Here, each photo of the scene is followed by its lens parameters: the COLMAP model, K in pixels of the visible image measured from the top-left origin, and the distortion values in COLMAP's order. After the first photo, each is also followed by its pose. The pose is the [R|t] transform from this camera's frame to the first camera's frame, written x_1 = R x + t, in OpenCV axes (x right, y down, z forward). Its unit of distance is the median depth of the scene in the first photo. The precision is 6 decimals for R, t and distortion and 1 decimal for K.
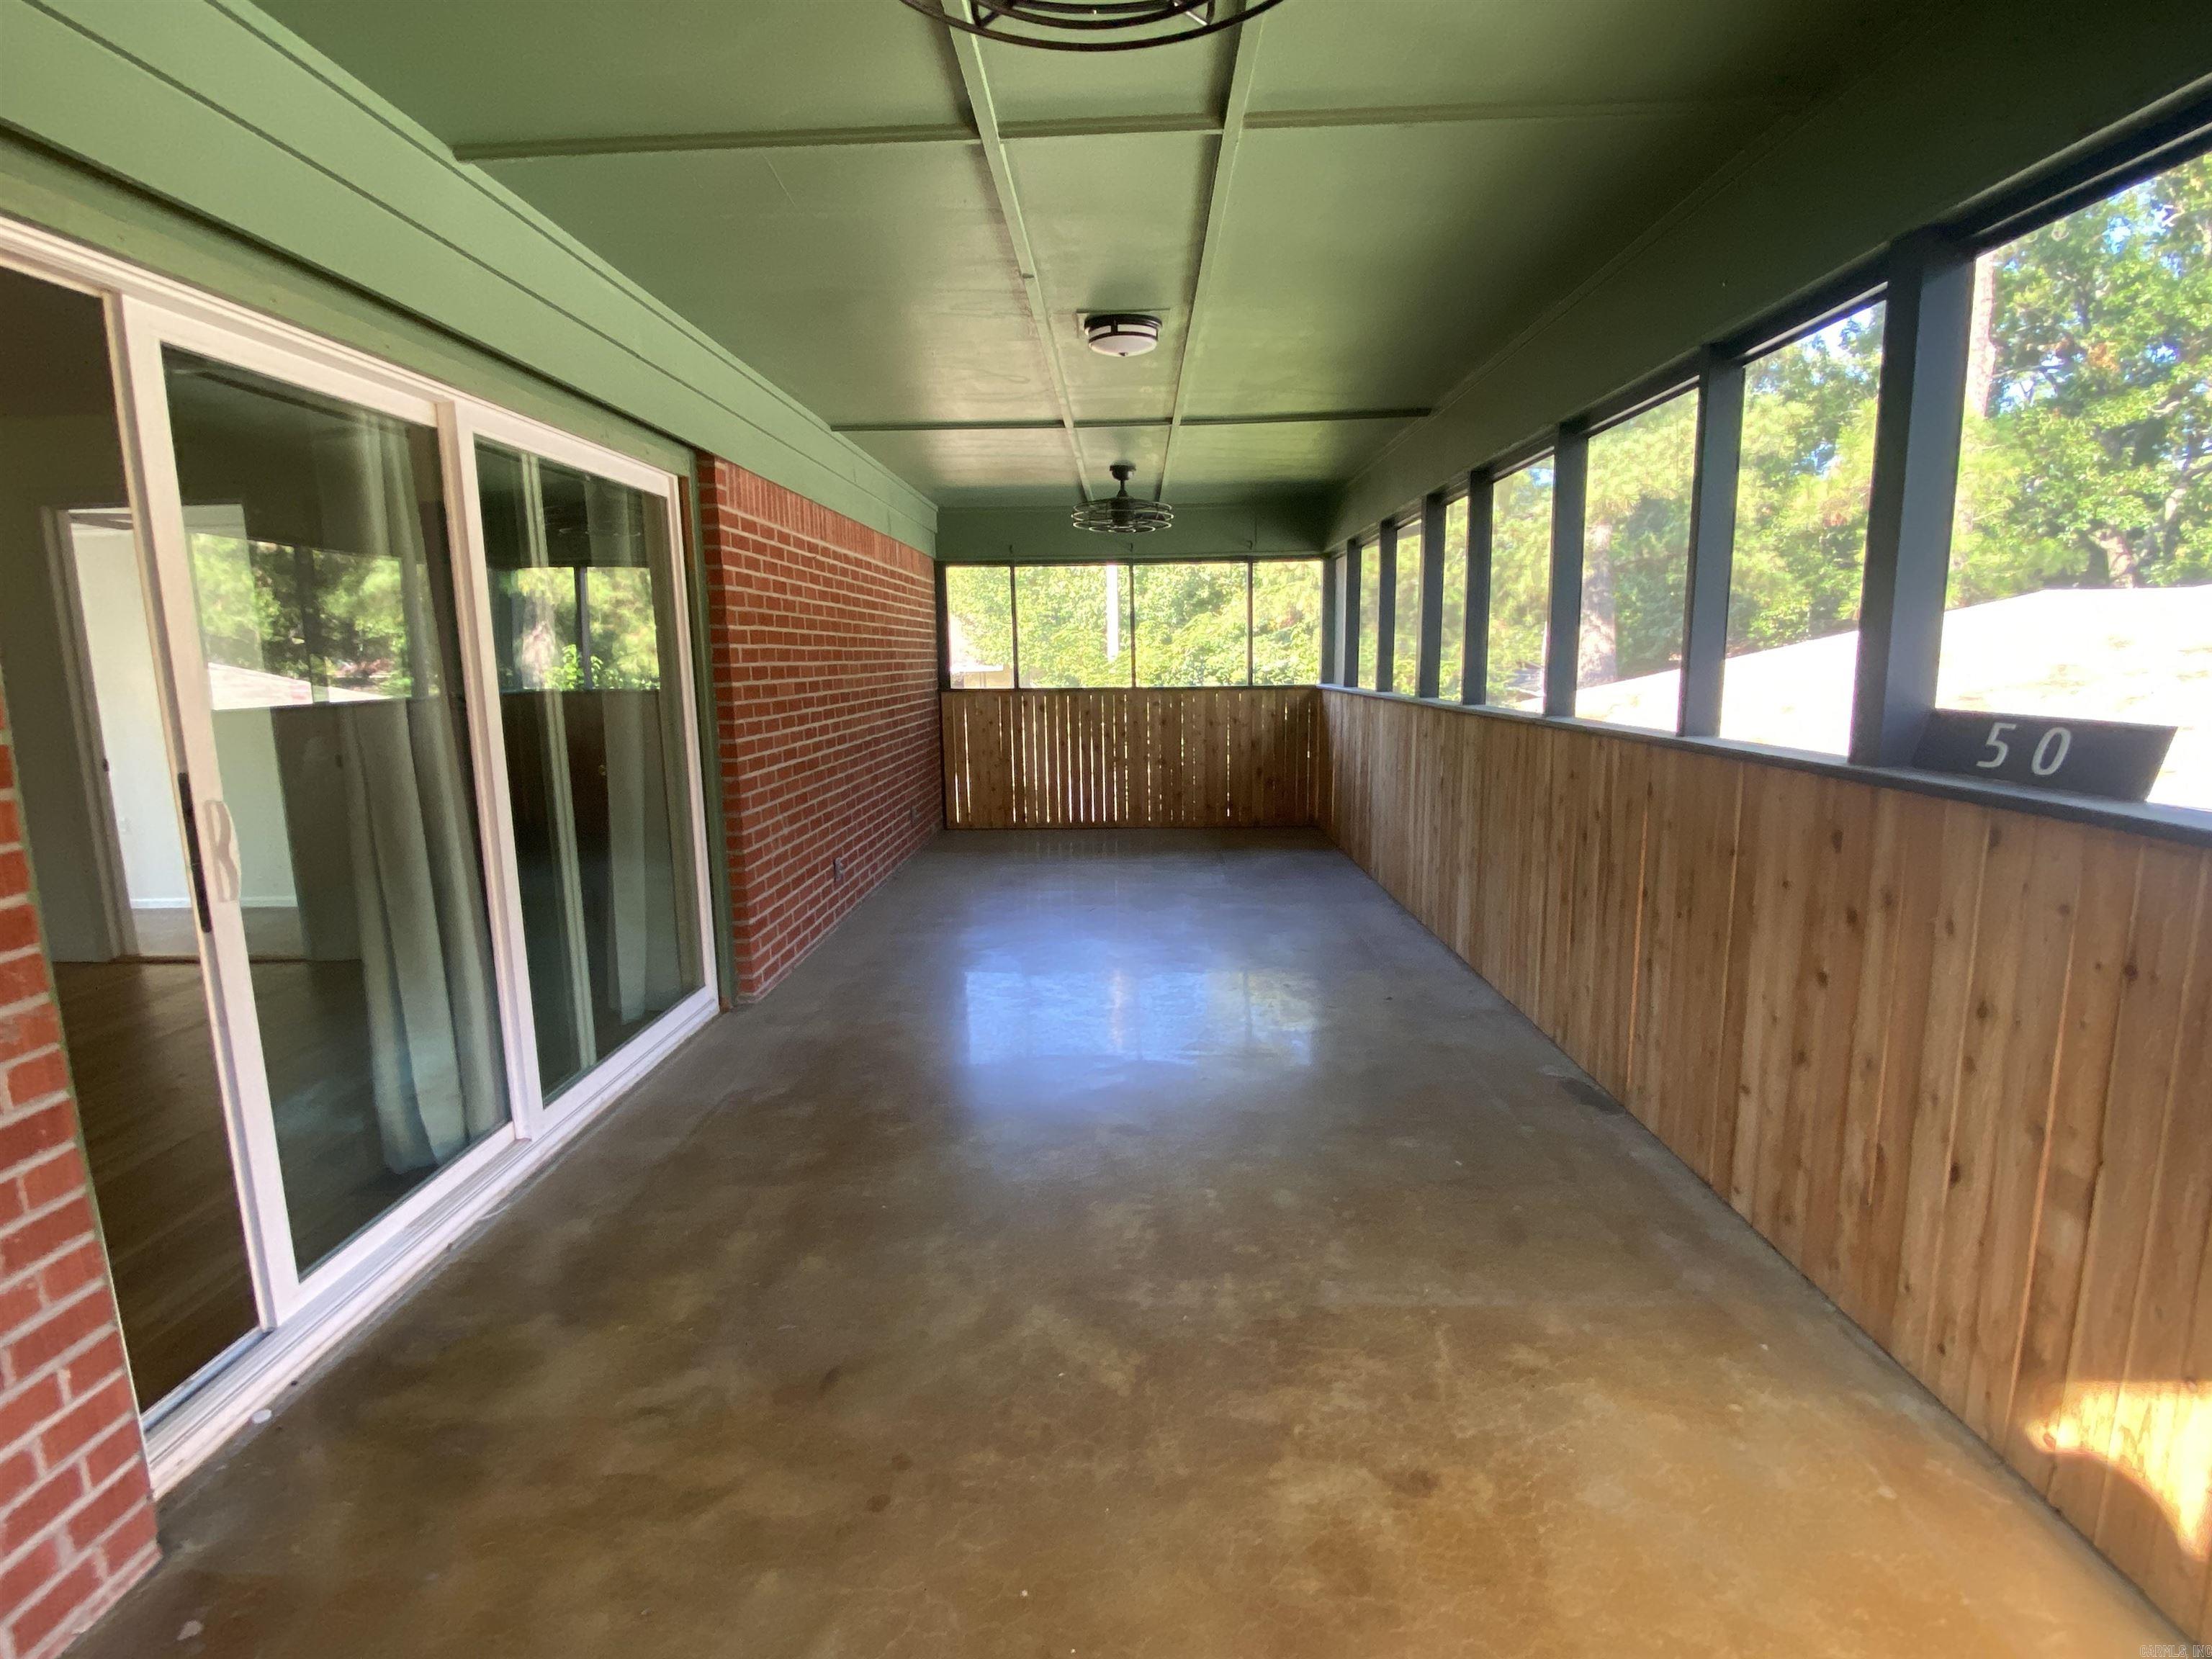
lens RADIAL K [[1048.0, 0, 1106.0], [0, 1048.0, 829.5], [0, 0, 1]] dist [0.000768, 0.000024]
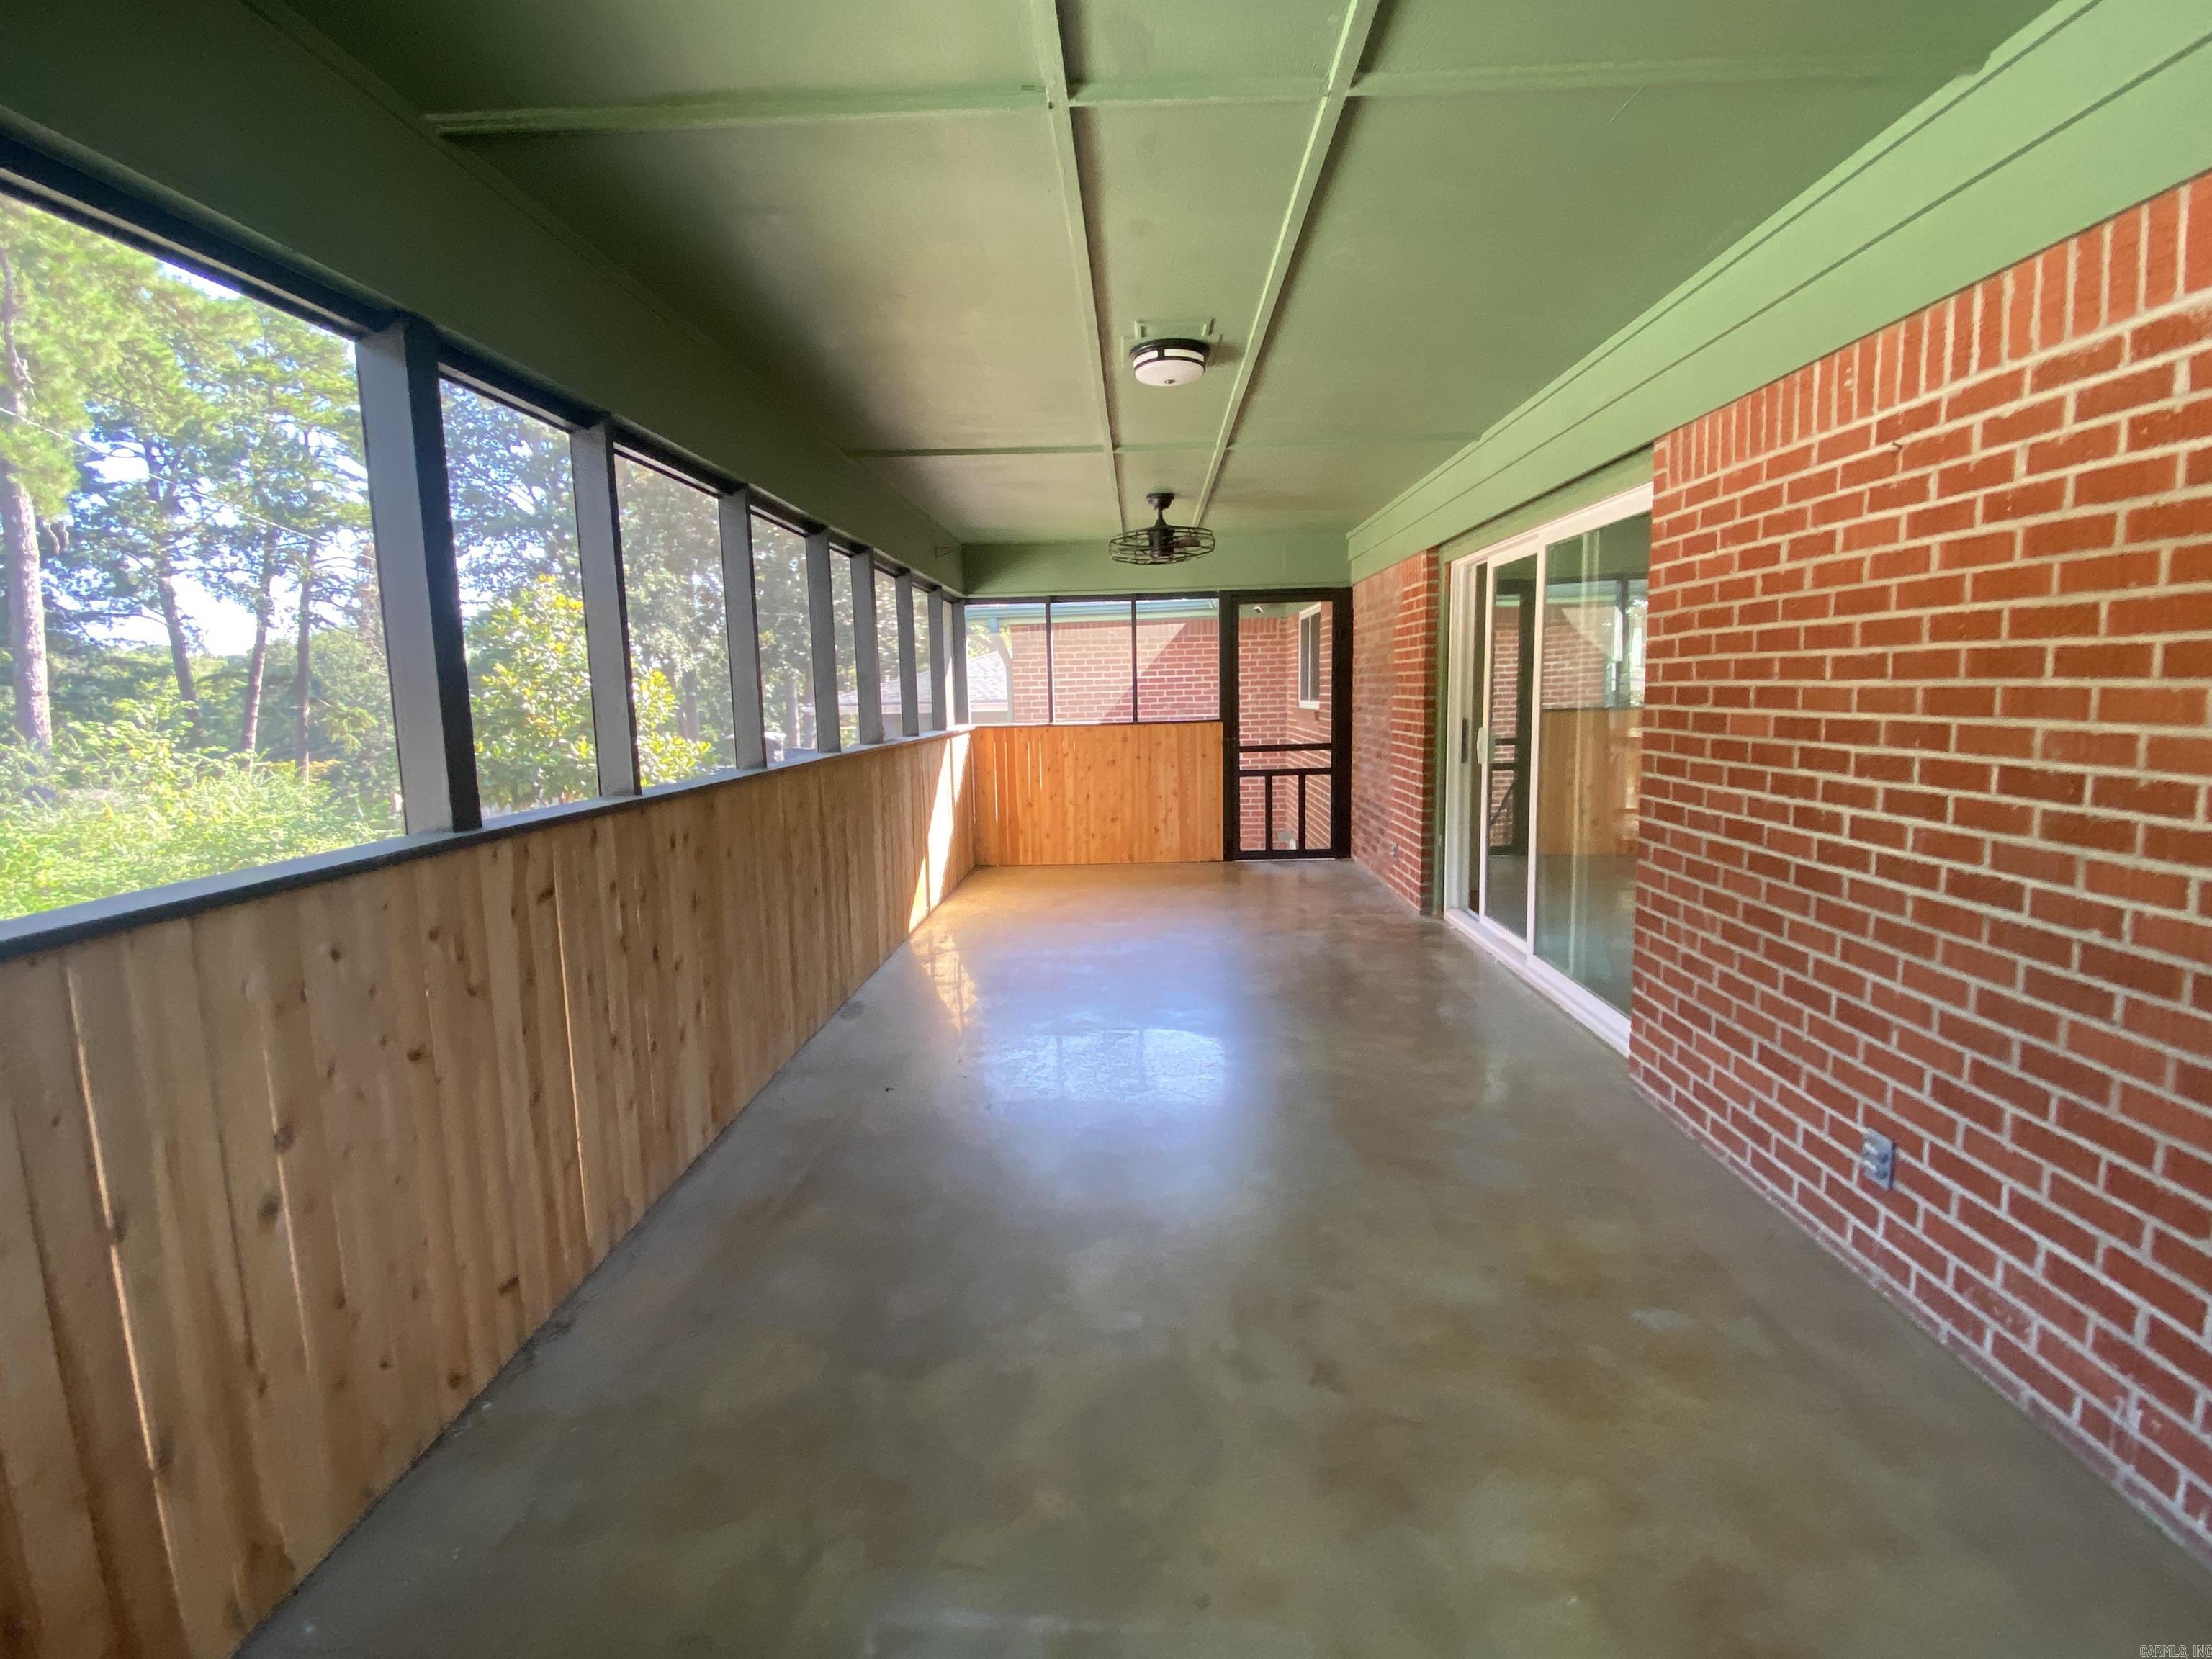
lens RADIAL K [[1048.0, 0, 1106.0], [0, 1048.0, 829.5], [0, 0, 1]] dist [0.000768, 0.000024]
pose [[-0.999546, 0.027901, 0.011336, 0.081641], [0.030004, 0.955045, 0.294939, -0.338715], [-0.002598, 0.295145, -0.955449, 2.030673]]
